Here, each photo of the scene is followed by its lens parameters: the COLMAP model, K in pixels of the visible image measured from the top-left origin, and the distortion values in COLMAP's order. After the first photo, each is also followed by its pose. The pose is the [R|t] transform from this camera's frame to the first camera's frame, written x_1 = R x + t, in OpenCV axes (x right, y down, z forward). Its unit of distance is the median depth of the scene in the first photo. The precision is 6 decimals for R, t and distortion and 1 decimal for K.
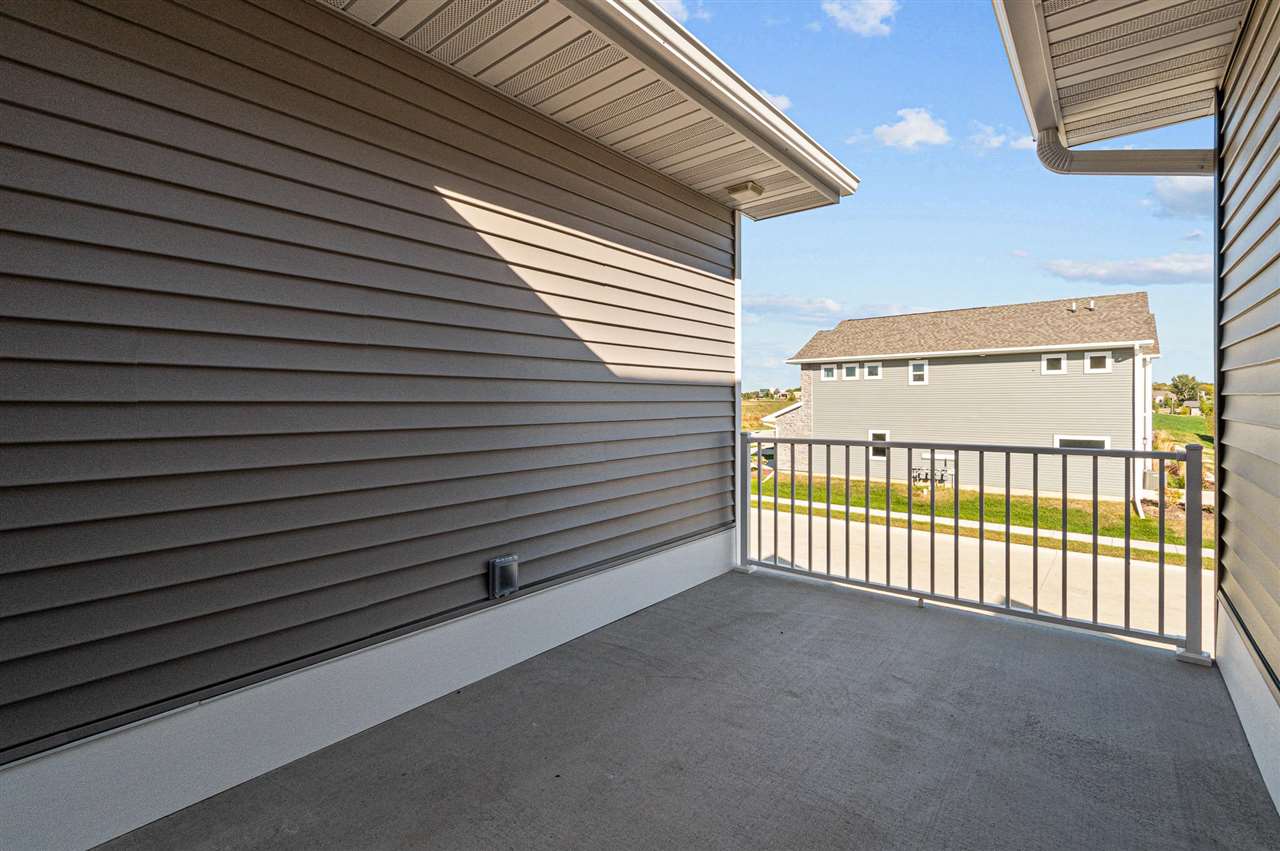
lens RADIAL K [[572.2, 0, 643.5], [0, 572.2, 412.1], [0, 0, 1]] dist [0.000254, -0.000945]
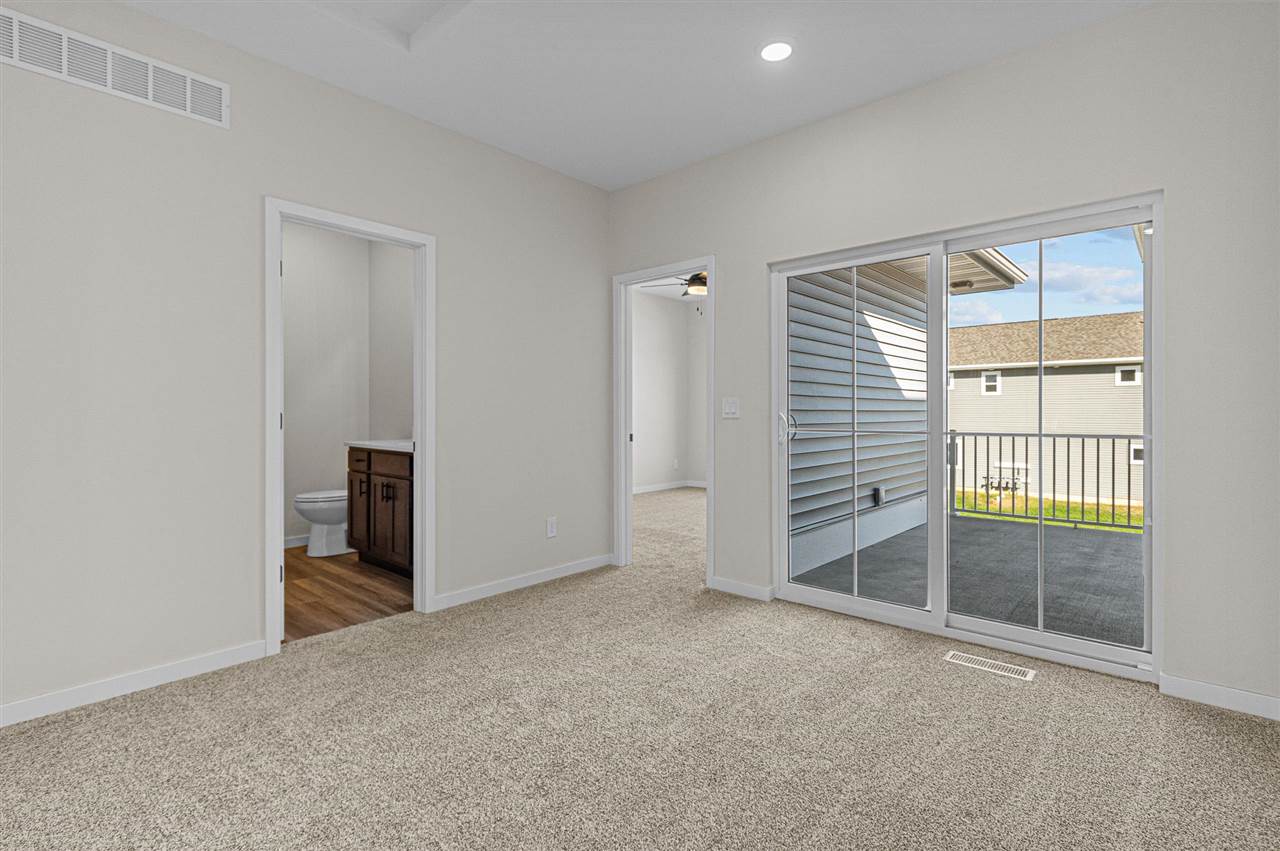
lens RADIAL K [[613.3, 0, 631.9], [0, 613.3, 418.1], [0, 0, 1]] dist [-0.001555, -0.001718]
pose [[0.998727, 0.008150, -0.049776, -0.109726], [-0.008340, 0.999959, -0.003597, 0.002518], [0.049744, 0.004008, 0.998754, -0.132465]]
